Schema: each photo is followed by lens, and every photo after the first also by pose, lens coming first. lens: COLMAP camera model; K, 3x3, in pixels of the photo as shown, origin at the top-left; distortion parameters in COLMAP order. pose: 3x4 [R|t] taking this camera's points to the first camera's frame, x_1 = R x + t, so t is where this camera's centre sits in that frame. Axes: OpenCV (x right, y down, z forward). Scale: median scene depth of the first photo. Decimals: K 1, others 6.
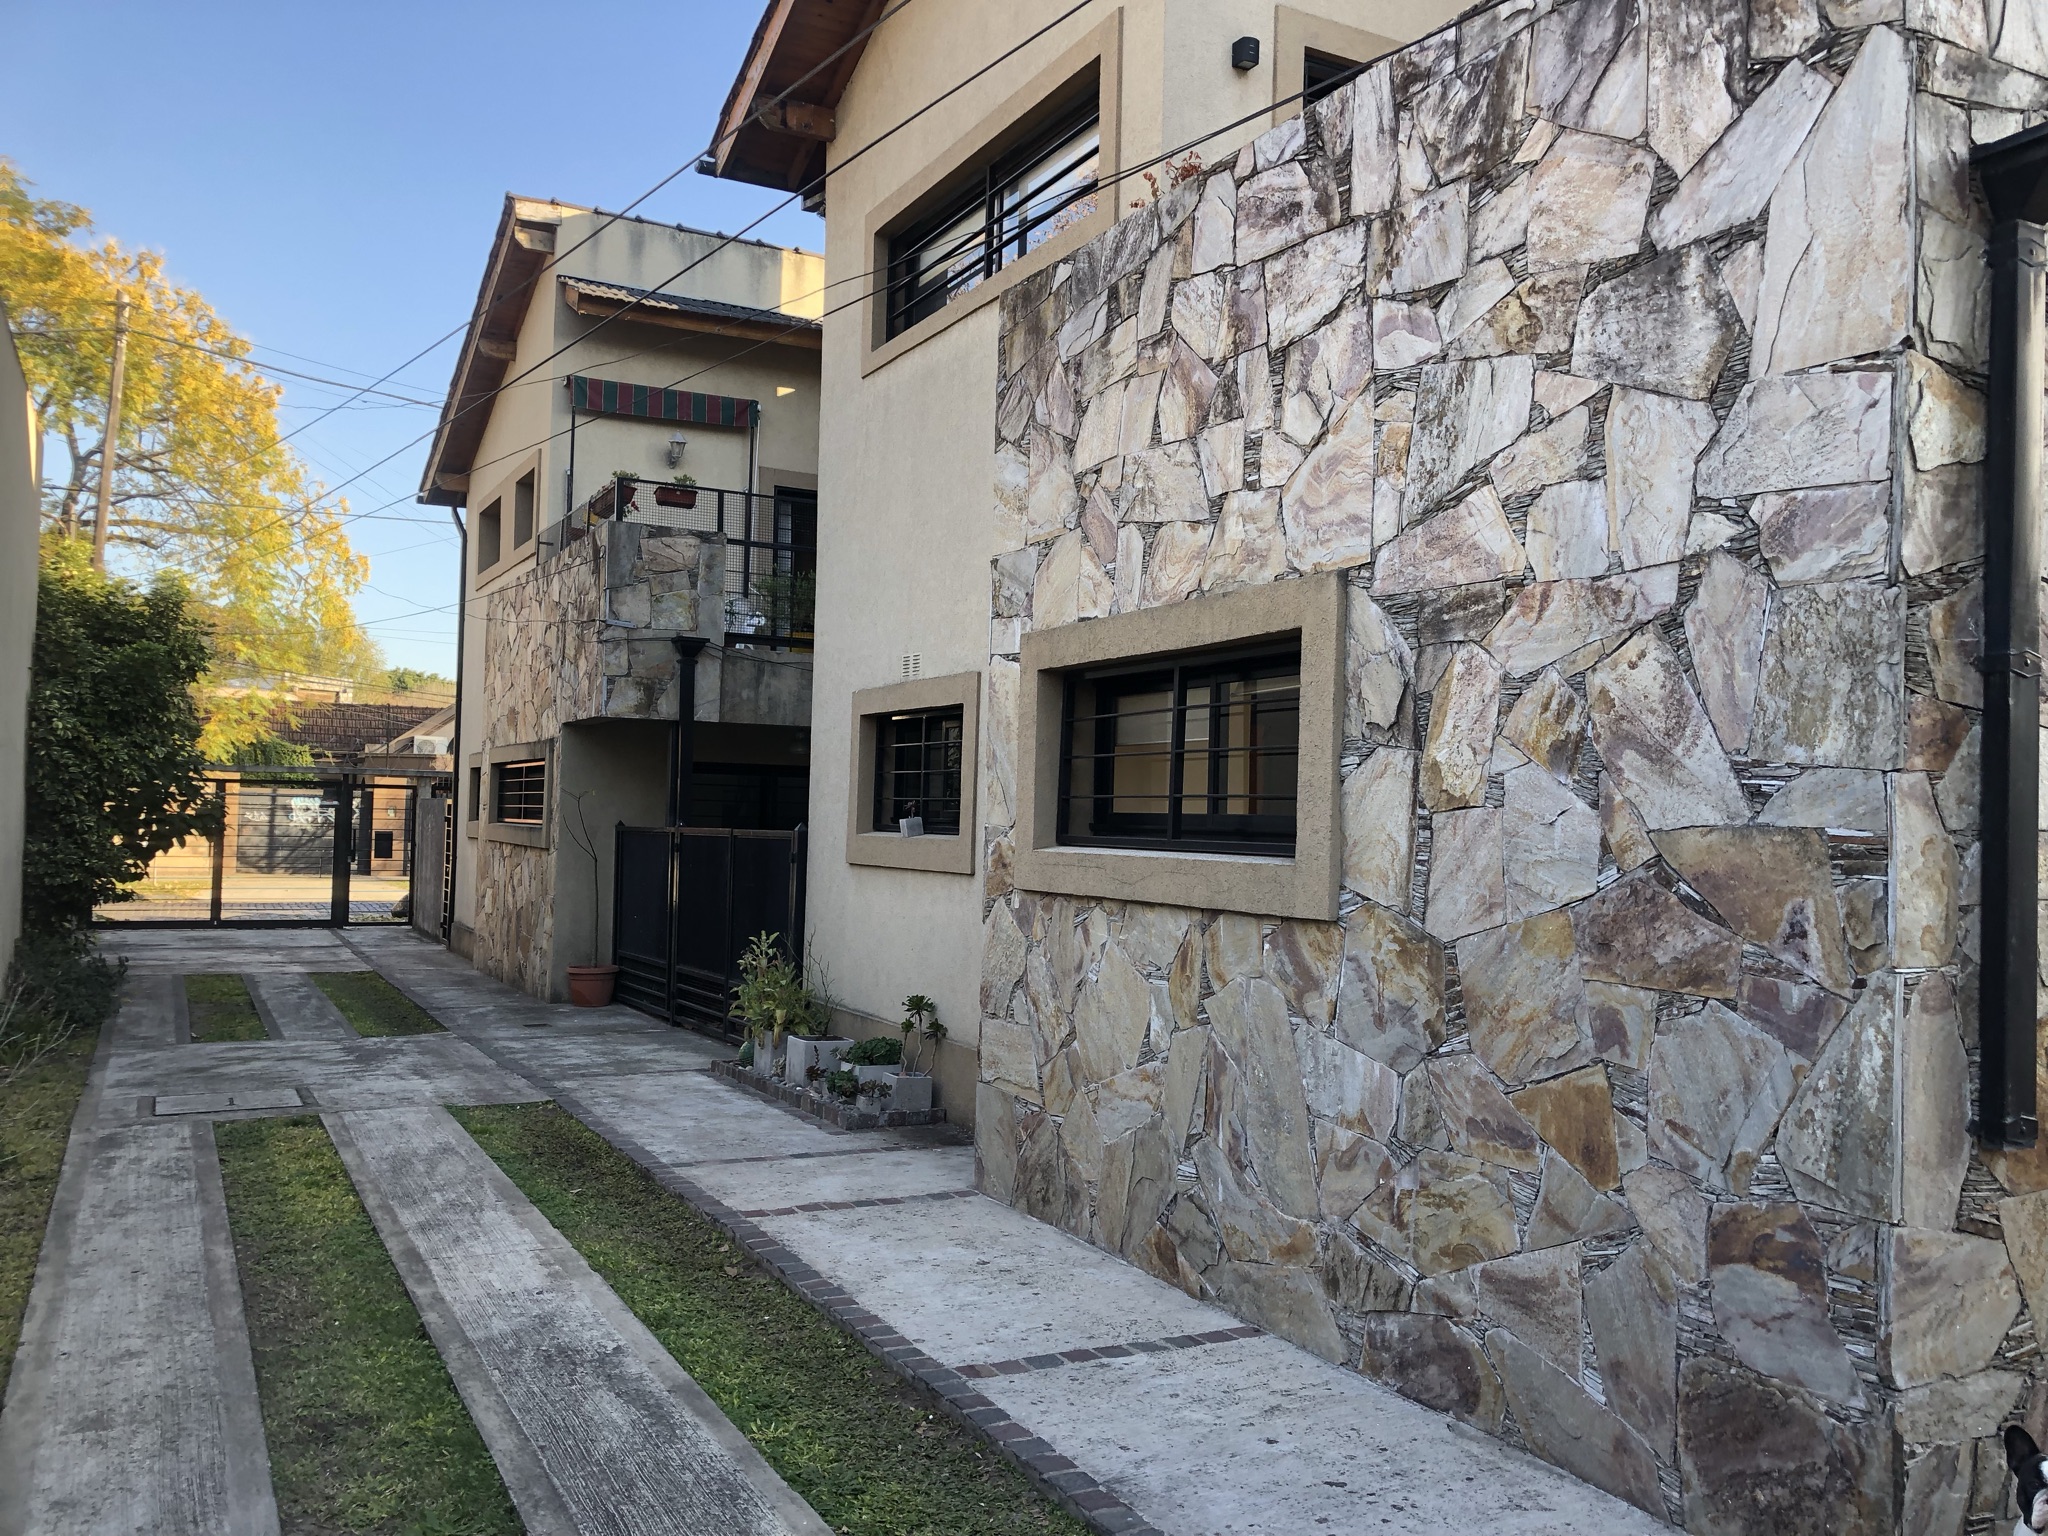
lens RADIAL K [[1682.2, 0, 1025.6], [0, 1682.2, 779.5], [0, 0, 1]] dist [0.036959, -0.046970]
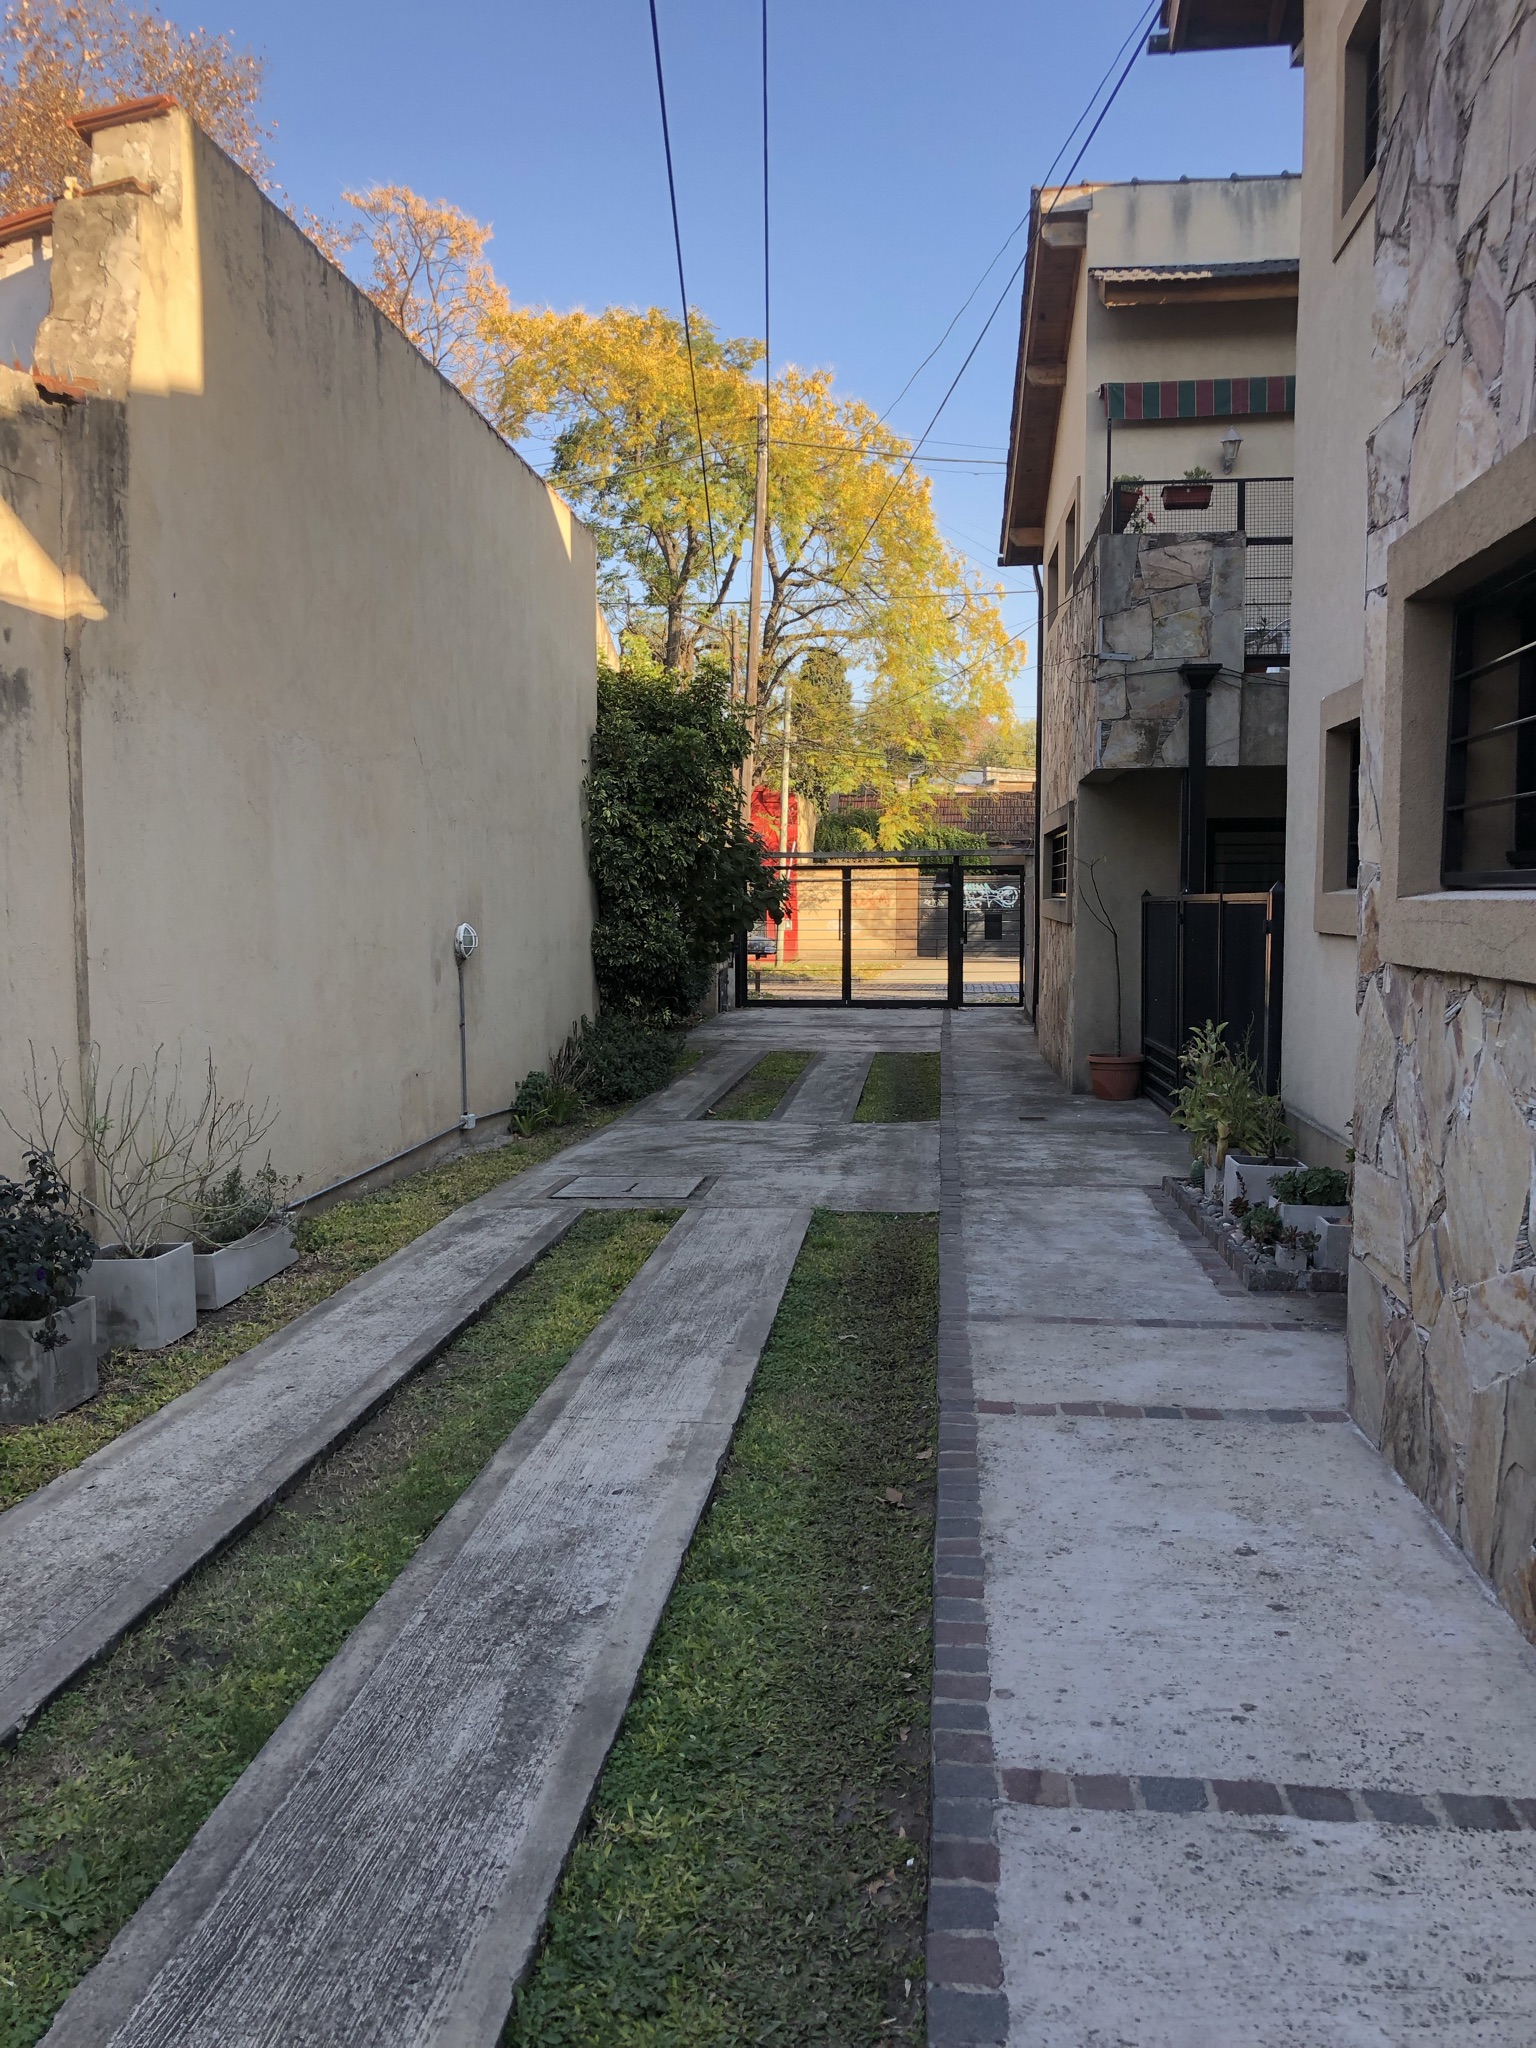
lens RADIAL K [[1682.2, 0, 724.9], [0, 1682.2, 1019.7], [0, 0, 1]] dist [0.036959, -0.046970]
pose [[0.834277, 0.013445, -0.551182, 0.145607], [0.038101, 0.995907, 0.081964, 0.027108], [0.550028, -0.089381, 0.830350, 0.356737]]
